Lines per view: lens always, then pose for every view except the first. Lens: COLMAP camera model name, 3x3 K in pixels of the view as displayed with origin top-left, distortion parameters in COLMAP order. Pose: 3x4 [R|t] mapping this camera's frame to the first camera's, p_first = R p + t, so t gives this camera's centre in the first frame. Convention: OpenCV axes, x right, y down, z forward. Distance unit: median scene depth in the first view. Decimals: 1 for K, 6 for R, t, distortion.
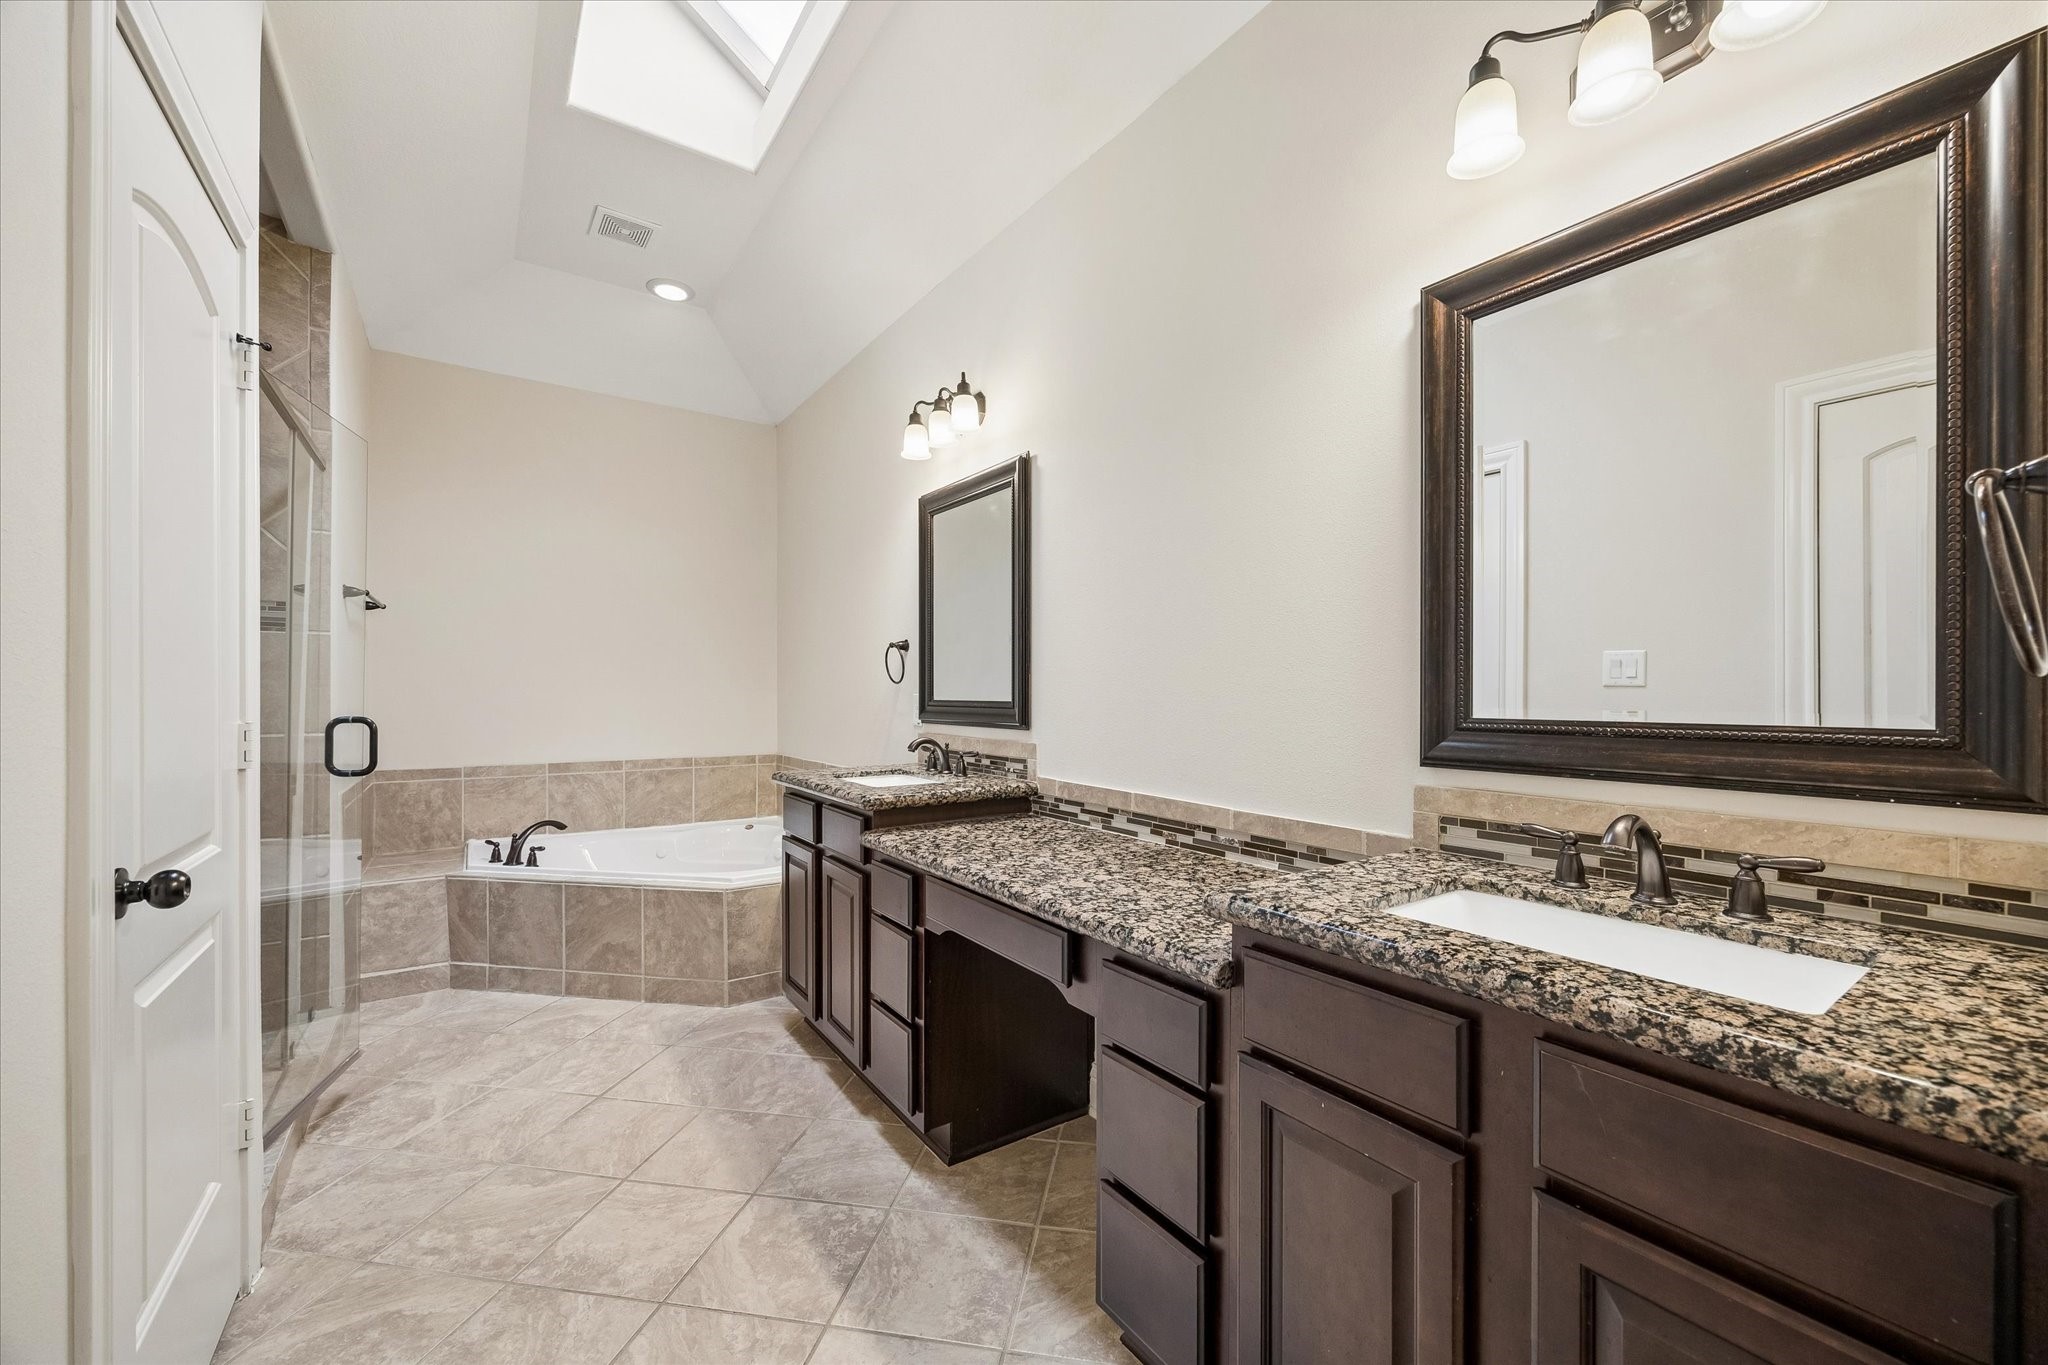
lens RADIAL K [[802.9, 0, 1063.0], [0, 802.9, 698.2], [0, 0, 1]] dist [0.000182, 0.000512]
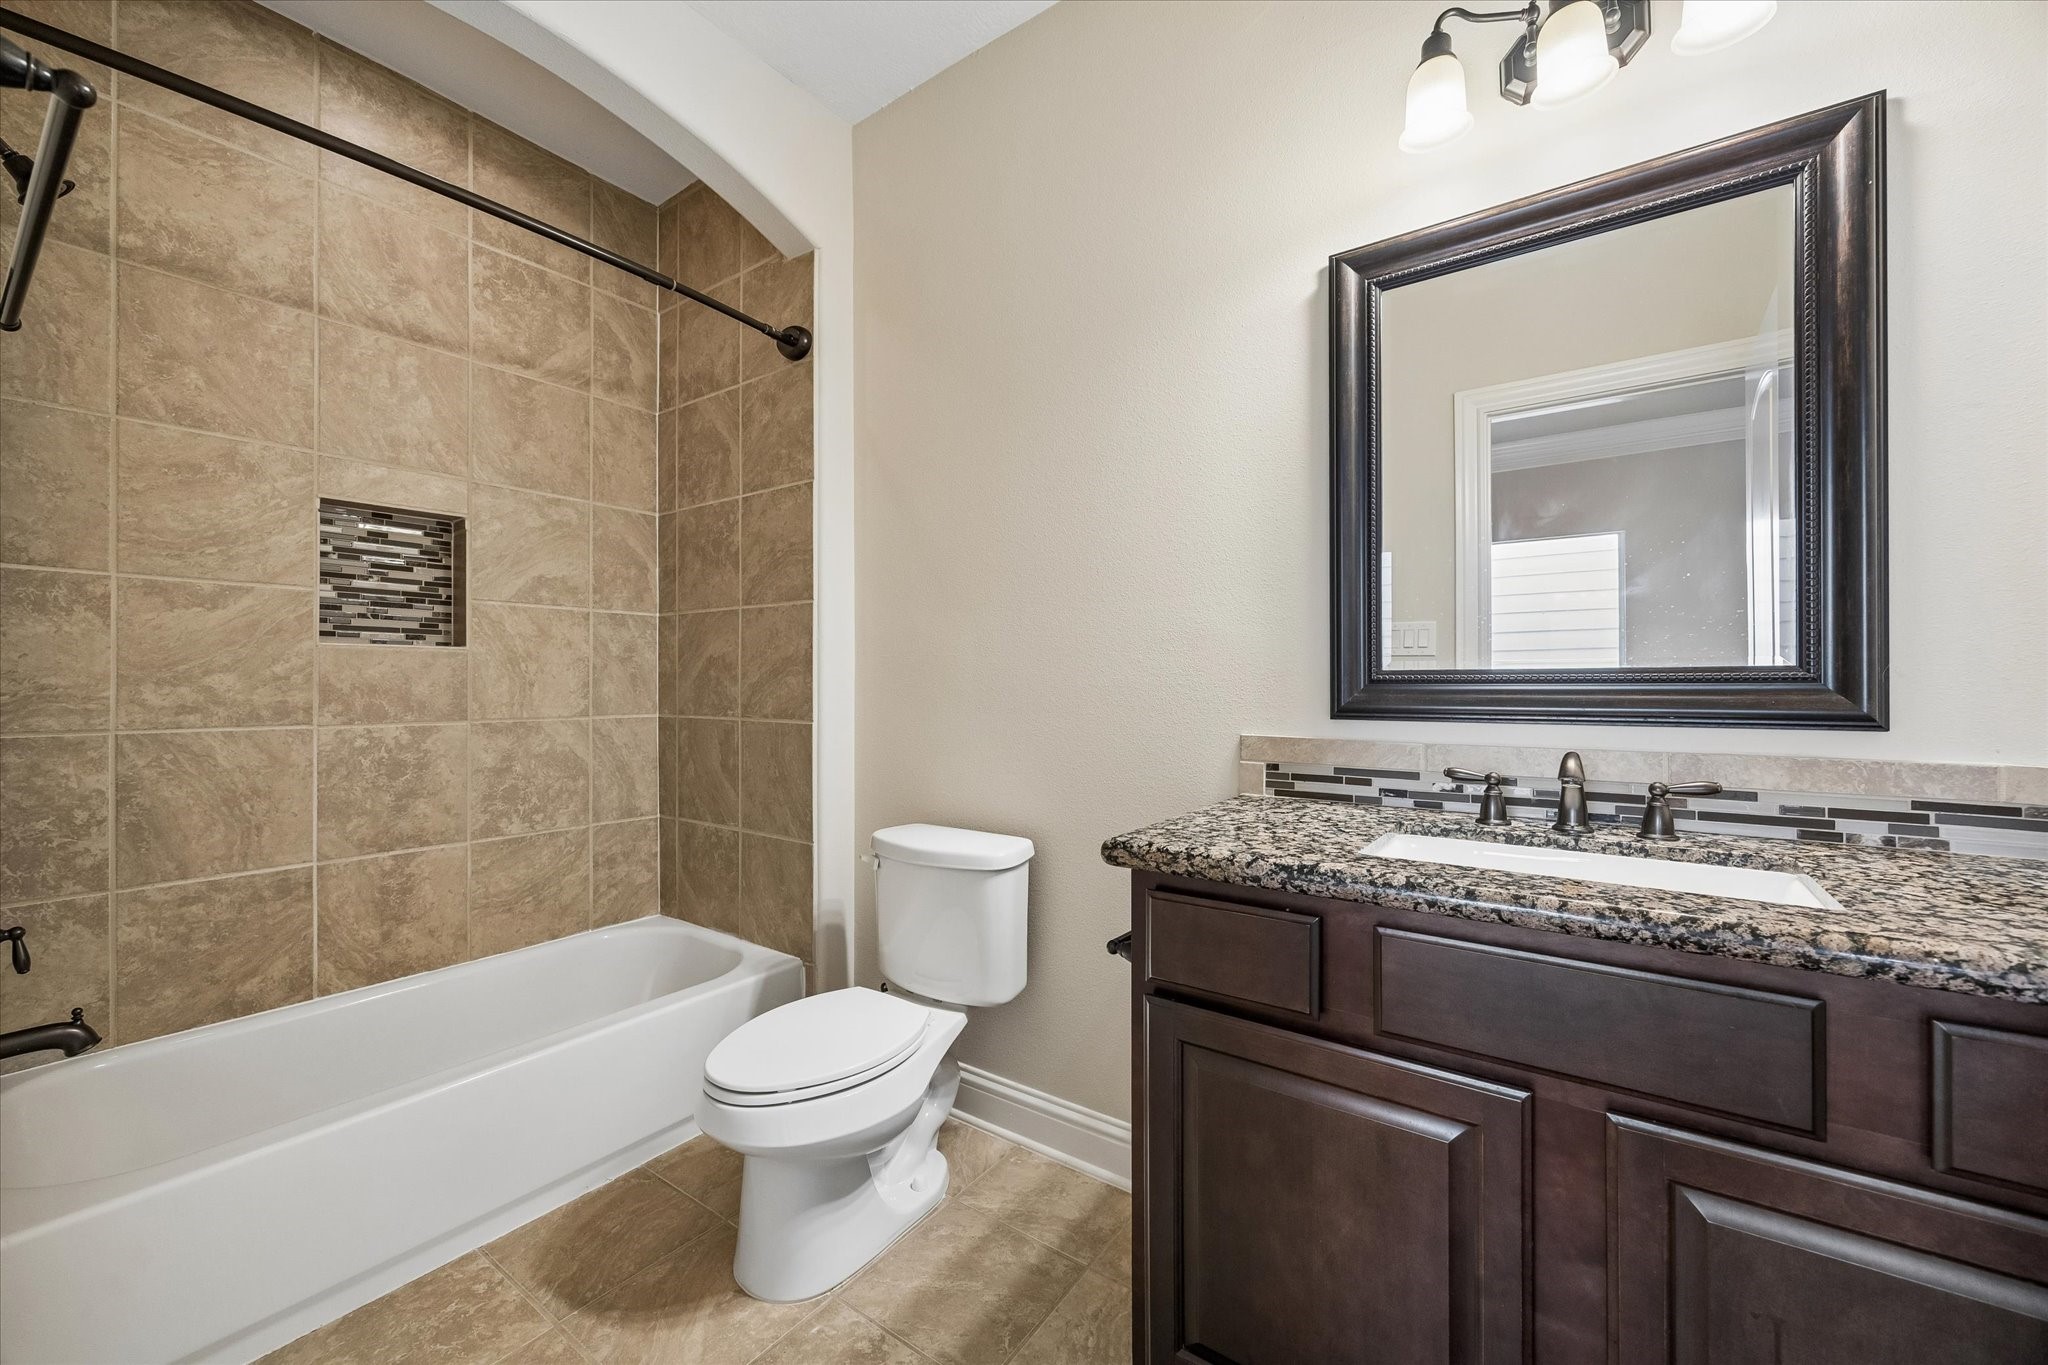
lens RADIAL K [[802.9, 0, 1028.3], [0, 802.9, 683.1], [0, 0, 1]] dist [0.000182, 0.000512]
pose [[0.954706, 0.006905, 0.297470, -0.374371], [-0.001813, 0.999847, -0.017389, 0.094398], [-0.297544, 0.016062, 0.954573, 0.223069]]
